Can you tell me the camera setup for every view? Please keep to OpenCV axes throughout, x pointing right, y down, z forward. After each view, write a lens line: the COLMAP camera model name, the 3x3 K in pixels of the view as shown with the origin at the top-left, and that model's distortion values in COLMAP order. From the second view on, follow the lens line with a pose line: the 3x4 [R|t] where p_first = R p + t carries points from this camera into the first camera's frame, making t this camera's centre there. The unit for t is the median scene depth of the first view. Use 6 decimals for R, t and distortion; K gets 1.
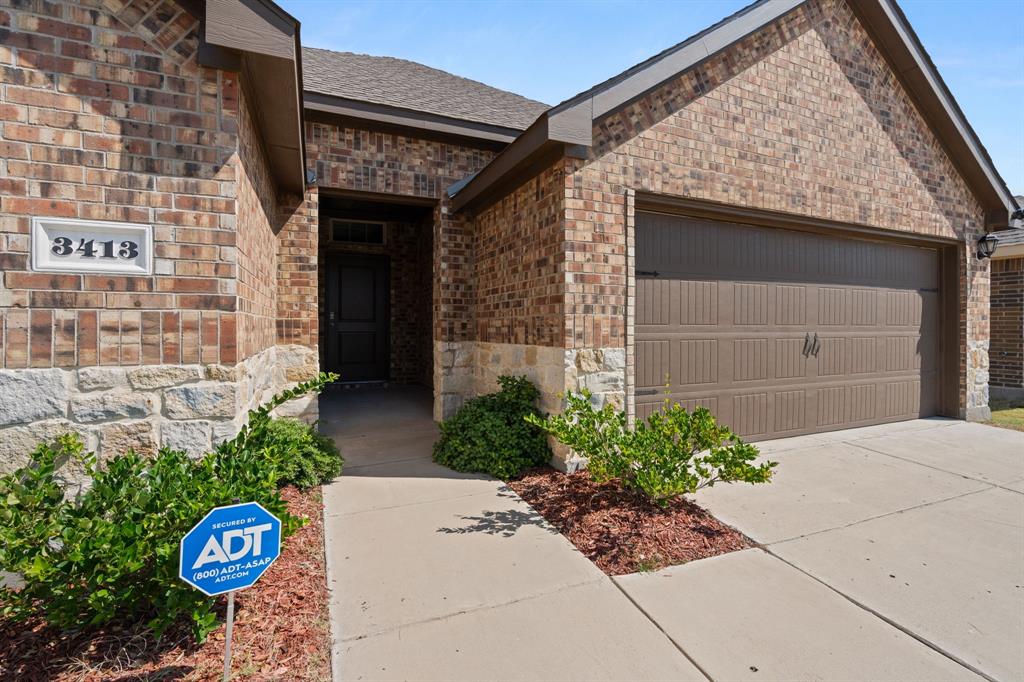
lens RADIAL K [[427.2, 0, 507.1], [0, 427.2, 327.8], [0, 0, 1]] dist [-0.003302, -0.000105]
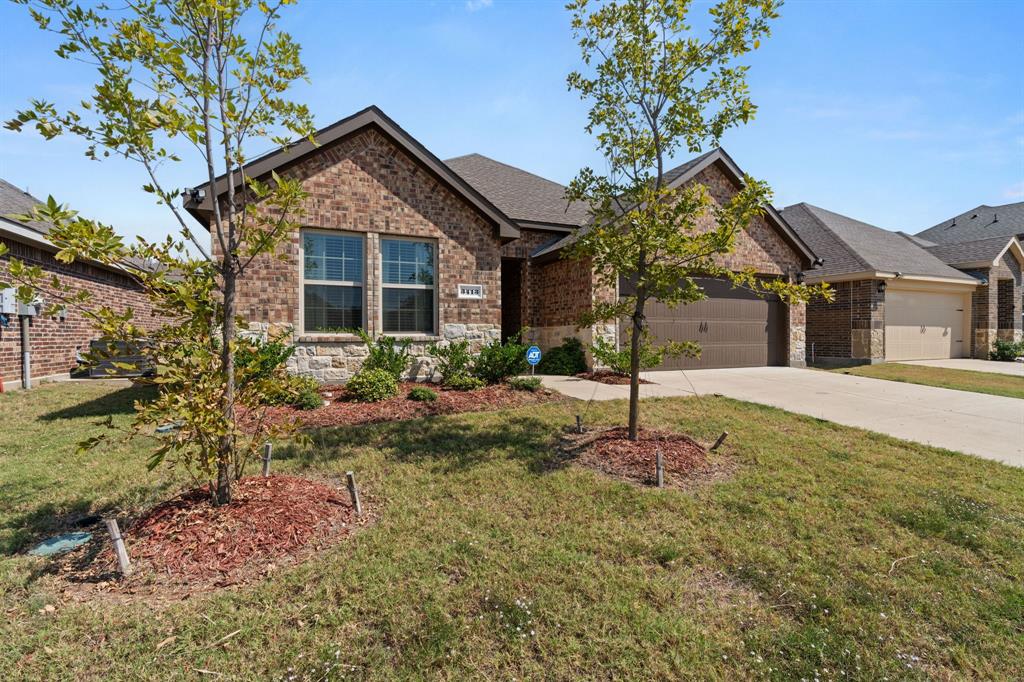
lens RADIAL K [[427.2, 0, 509.2], [0, 427.2, 338.2], [0, 0, 1]] dist [-0.003302, -0.000105]
pose [[0.999935, -0.005957, 0.009758, -0.338470], [0.005960, 0.999982, -0.000278, 0.110434], [-0.009757, 0.000336, 0.999952, -1.367498]]
